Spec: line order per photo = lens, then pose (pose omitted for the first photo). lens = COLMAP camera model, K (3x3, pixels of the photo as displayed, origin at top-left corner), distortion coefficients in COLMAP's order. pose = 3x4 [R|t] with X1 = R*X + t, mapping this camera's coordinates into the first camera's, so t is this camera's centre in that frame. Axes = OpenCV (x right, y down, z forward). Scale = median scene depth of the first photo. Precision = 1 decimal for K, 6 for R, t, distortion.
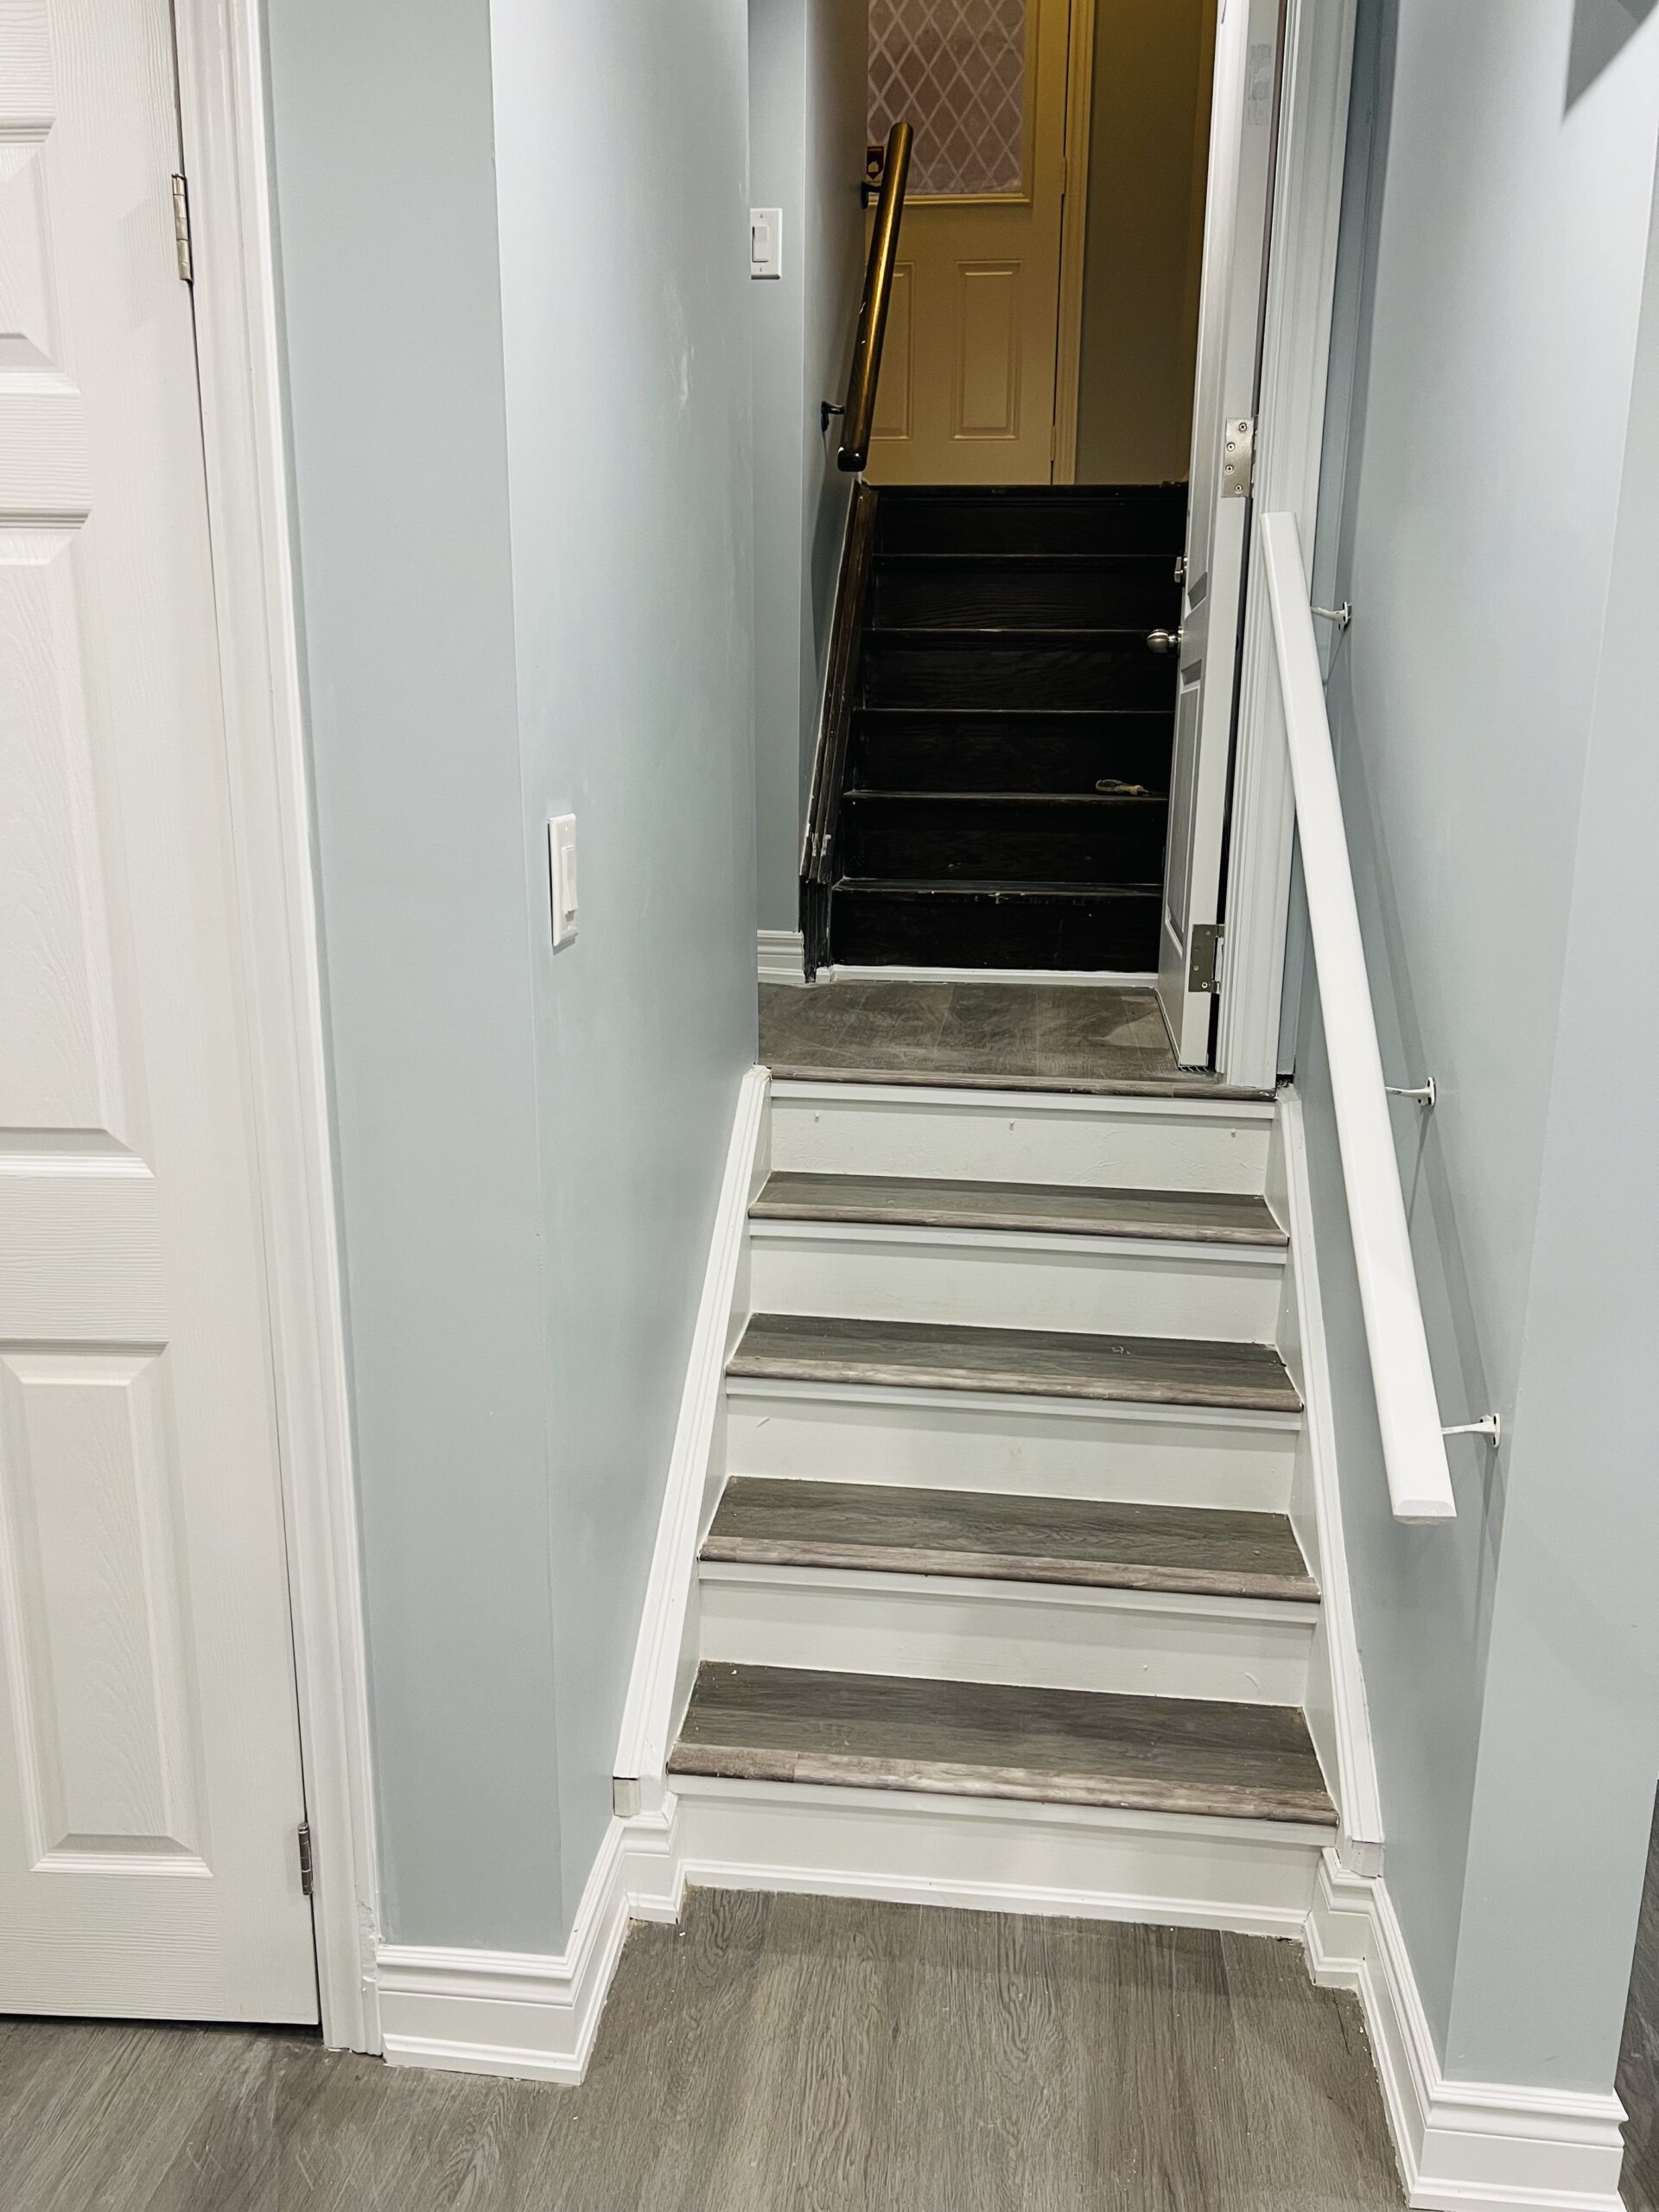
lens RADIAL K [[1654.3, 0, 830.1], [0, 1654.3, 1102.0], [0, 0, 1]] dist [0.054635, -0.067647]
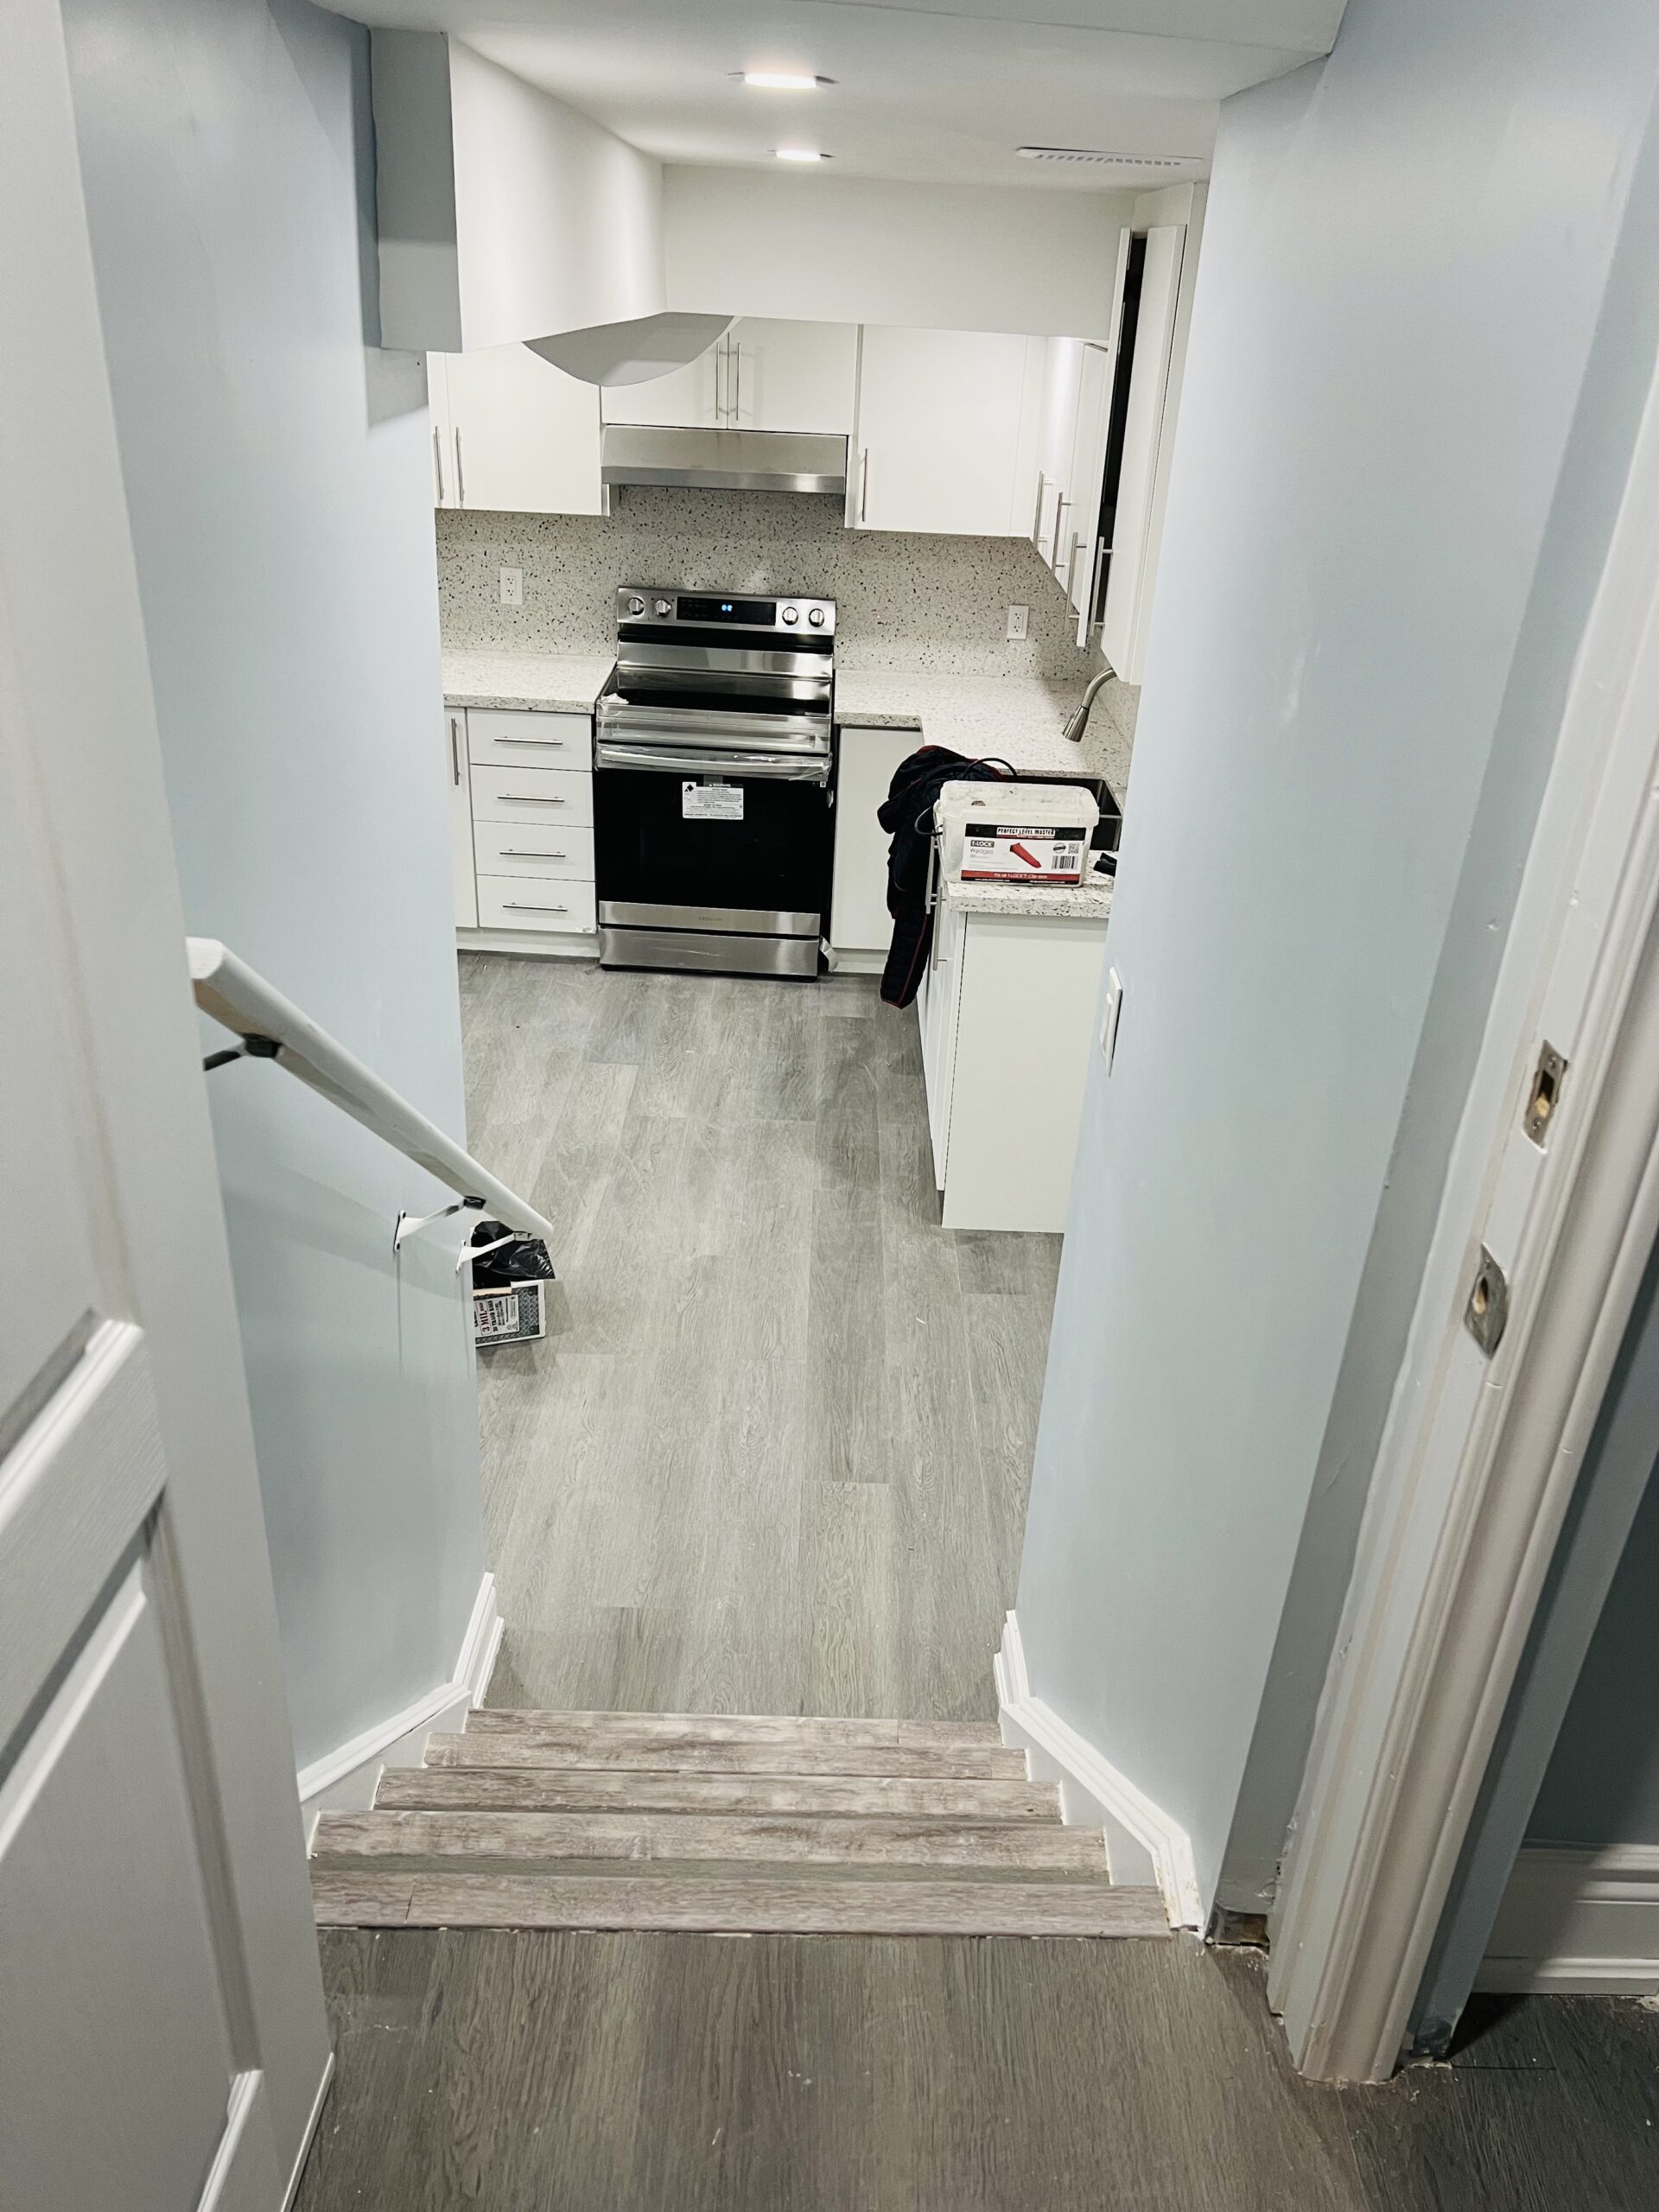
lens RADIAL K [[1654.3, 0, 832.2], [0, 1654.3, 1109.4], [0, 0, 1]] dist [0.054635, -0.067647]
pose [[-0.992065, -0.006753, -0.125548, 0.211222], [-0.085960, 0.765149, 0.638089, -0.834039], [0.091754, 0.643817, -0.759658, 1.866602]]
